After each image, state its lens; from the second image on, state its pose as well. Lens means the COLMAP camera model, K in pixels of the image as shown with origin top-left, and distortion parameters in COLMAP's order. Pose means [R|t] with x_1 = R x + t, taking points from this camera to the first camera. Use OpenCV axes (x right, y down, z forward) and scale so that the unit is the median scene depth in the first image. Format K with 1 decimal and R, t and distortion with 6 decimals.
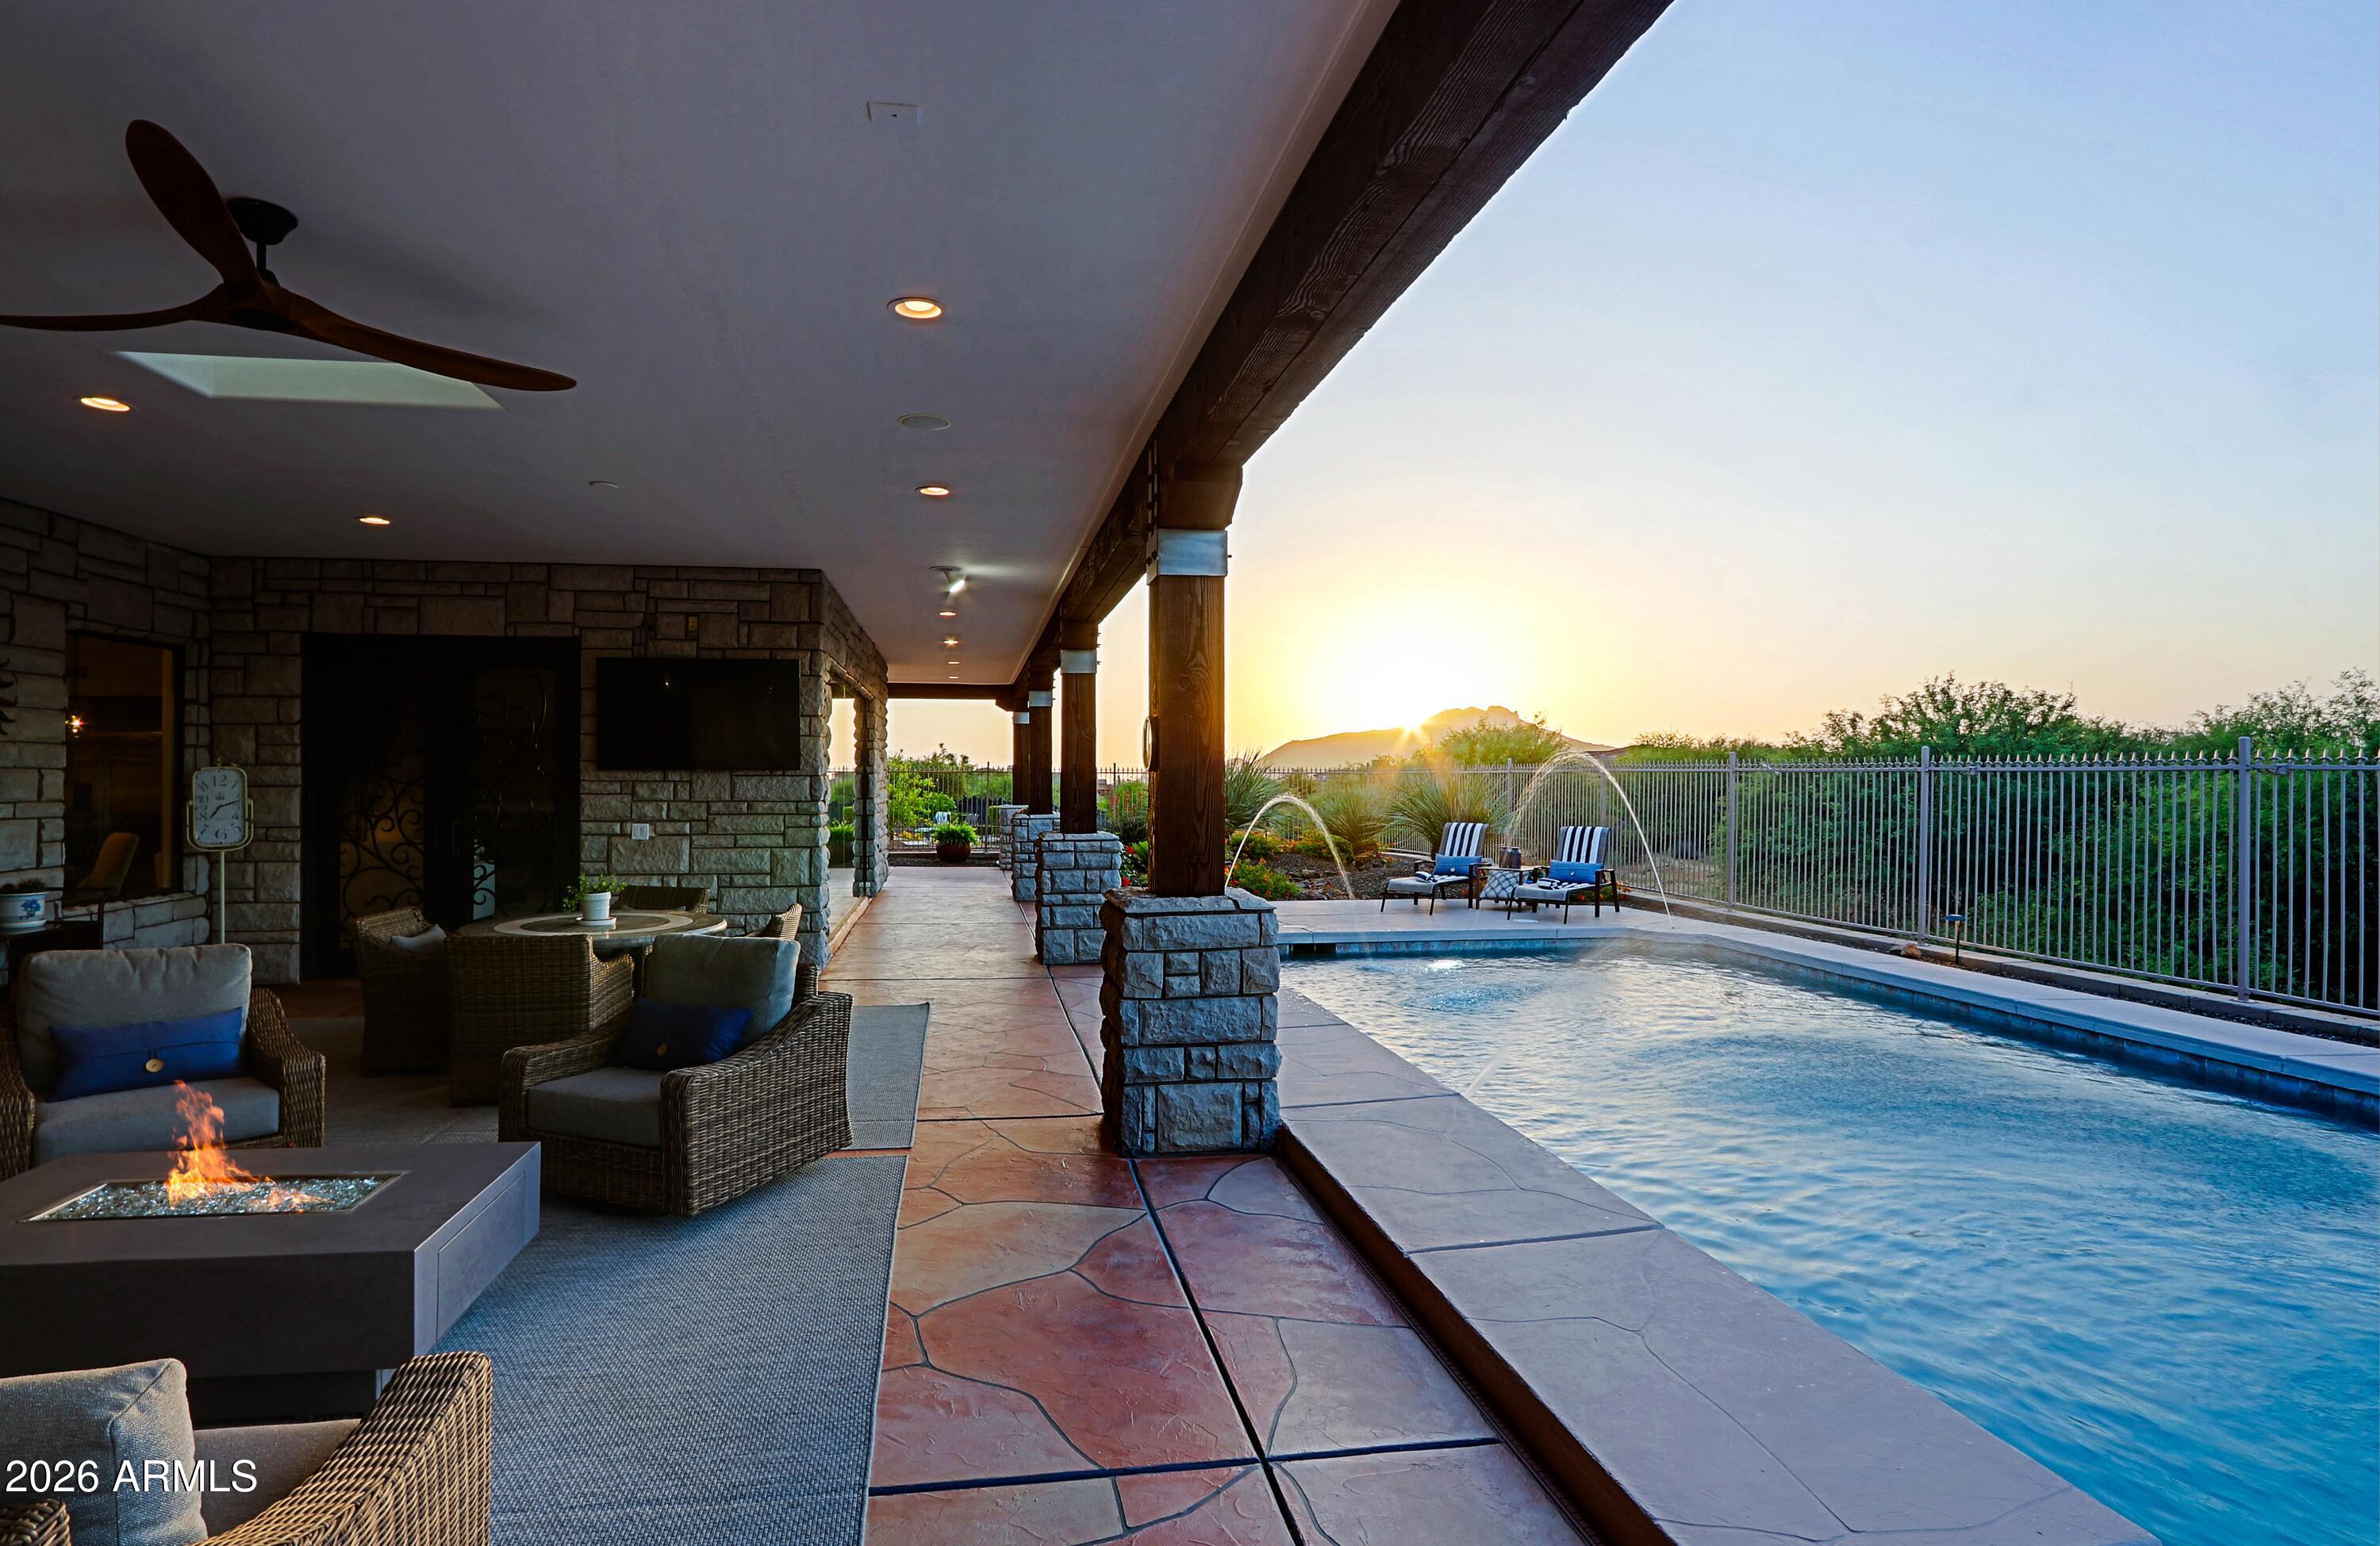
lens RADIAL K [[1154.9, 0, 1155.4], [0, 1154.9, 784.4], [0, 0, 1]] dist [-0.026826, 0.007618]
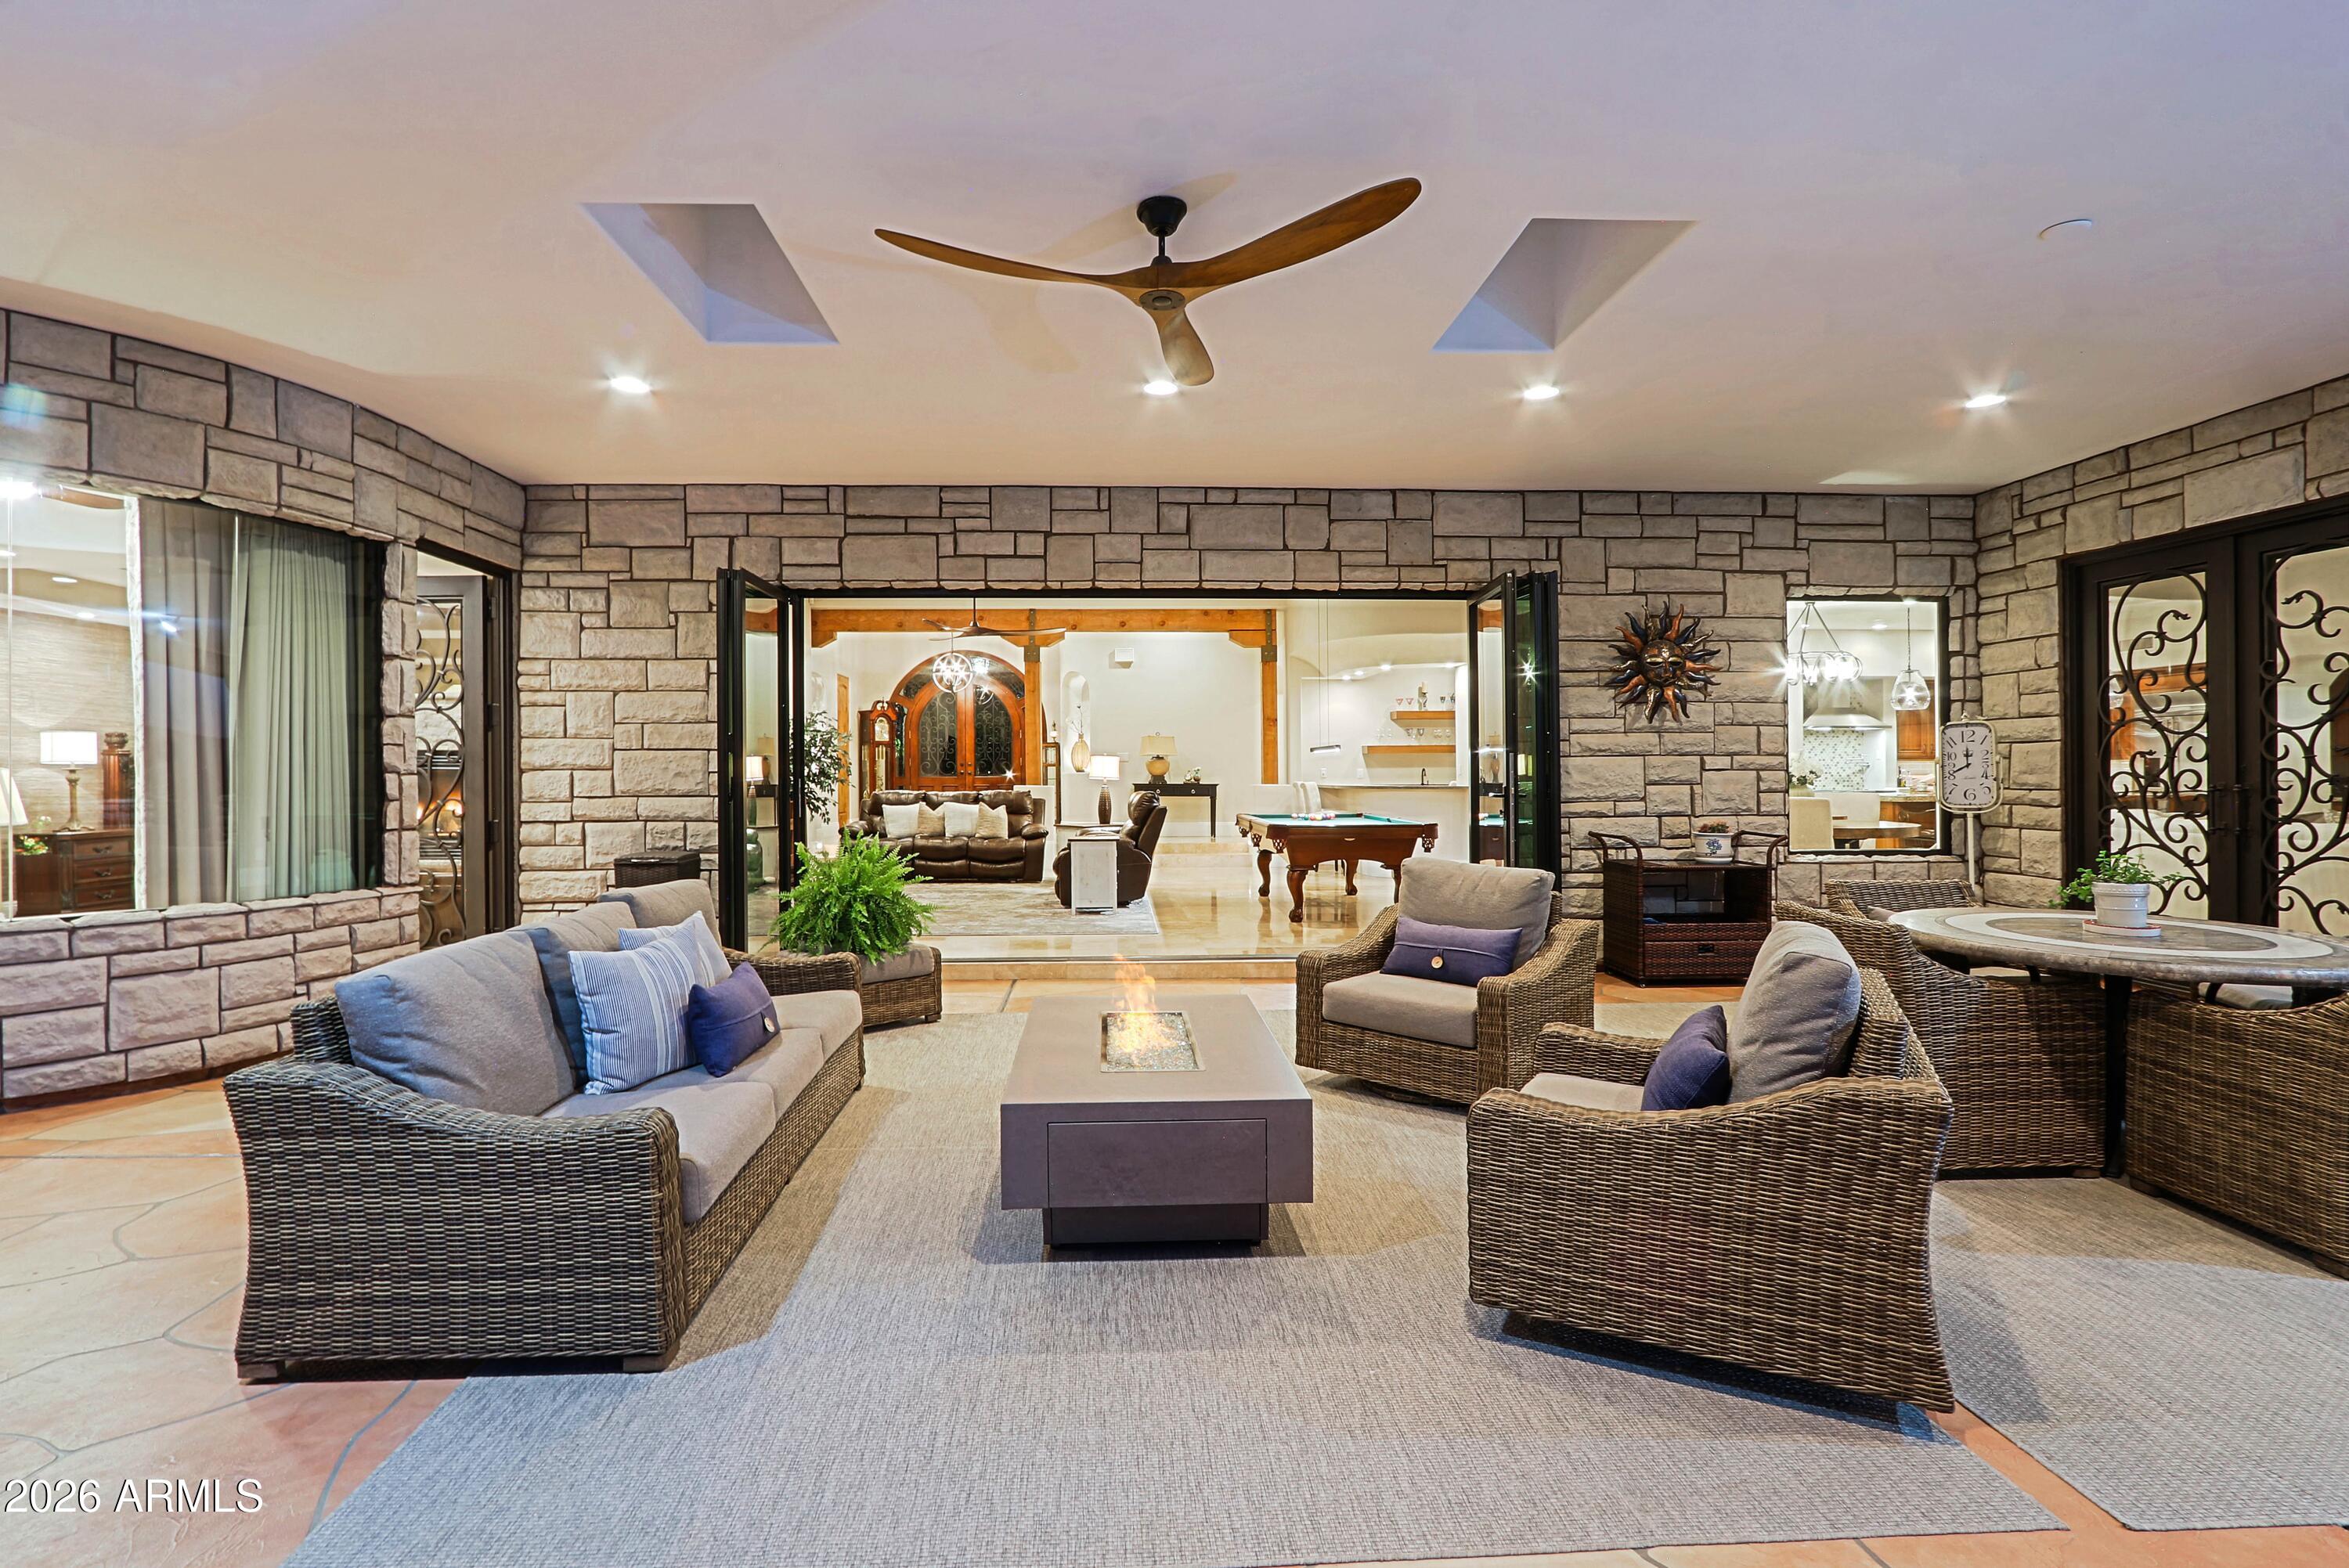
lens RADIAL K [[1111.4, 0, 1147.7], [0, 1111.4, 788.8], [0, 0, 1]] dist [-0.015369, 0.001518]
pose [[-0.120656, 0.013487, -0.992603, 0.128731], [-0.006443, 0.999876, 0.014369, 0.027976], [0.992674, 0.008129, -0.120554, 0.415234]]
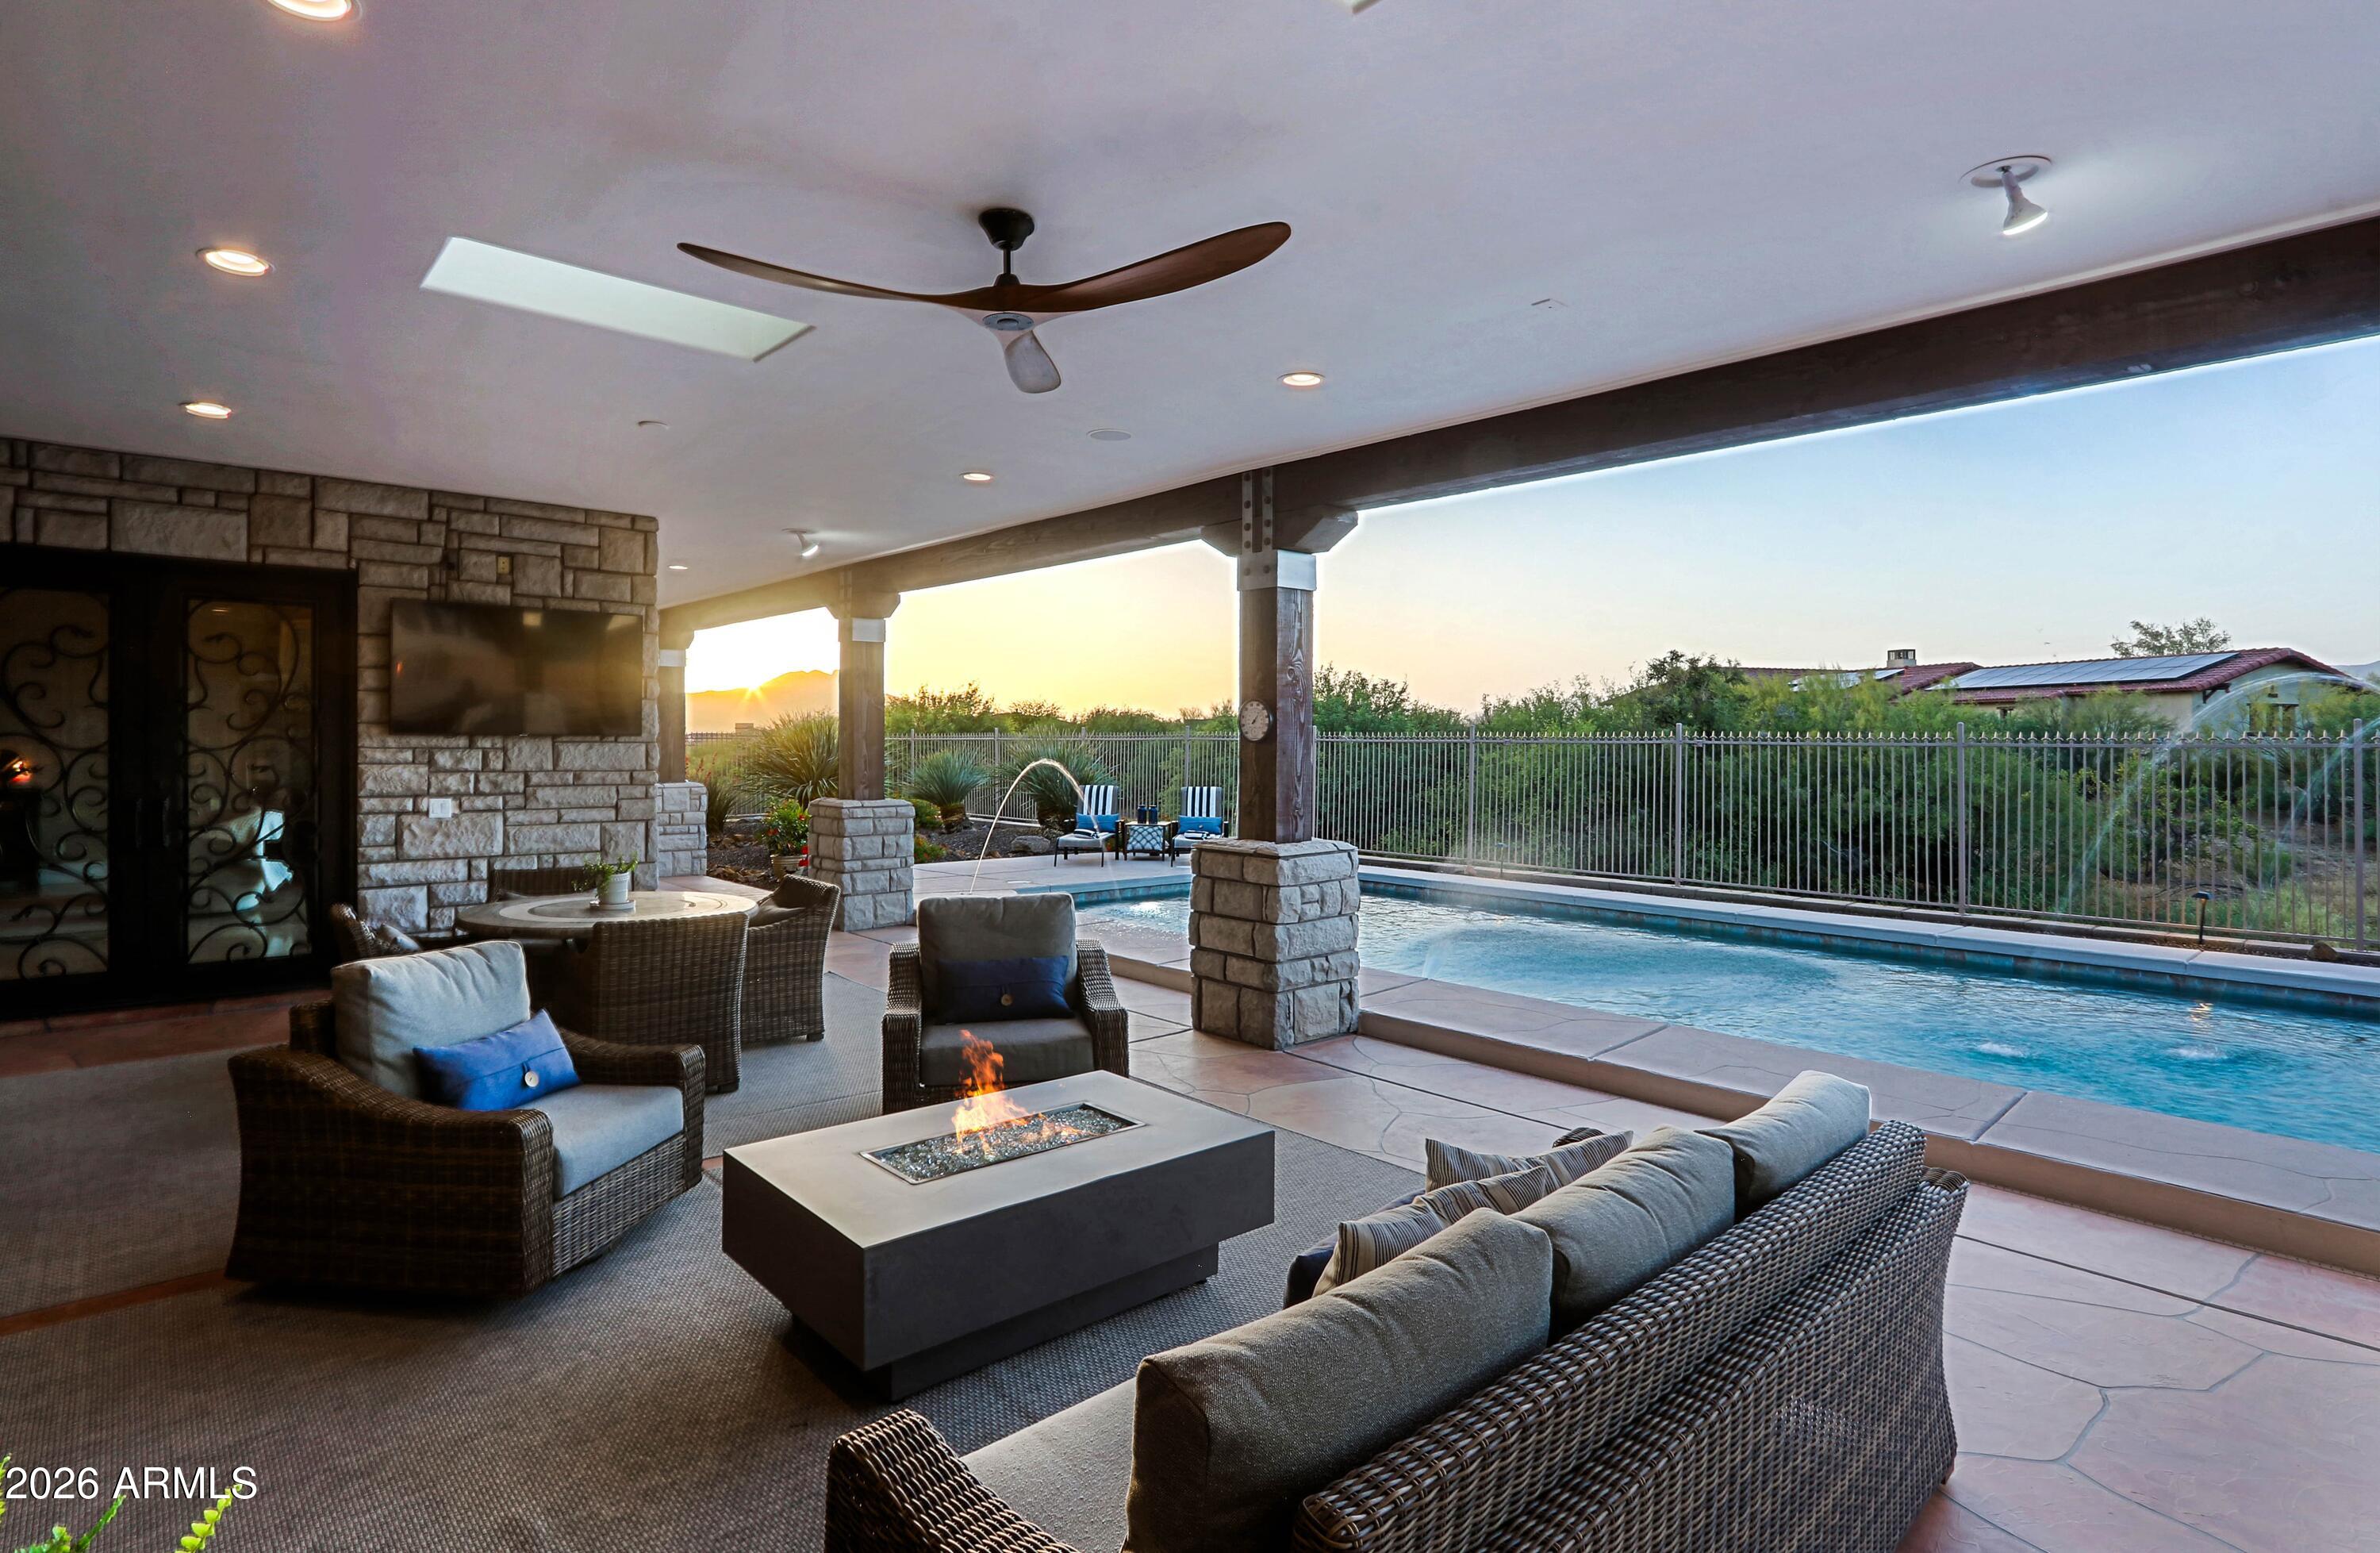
lens RADIAL K [[1155.1, 0, 1187.8], [0, 1155.1, 791.2], [0, 0, 1]] dist [-0.026826, 0.007618]
pose [[0.840805, -0.018188, 0.541033, -0.442643], [-0.001758, 0.999338, 0.036326, -0.003003], [-0.541335, -0.031494, 0.840217, -0.000127]]
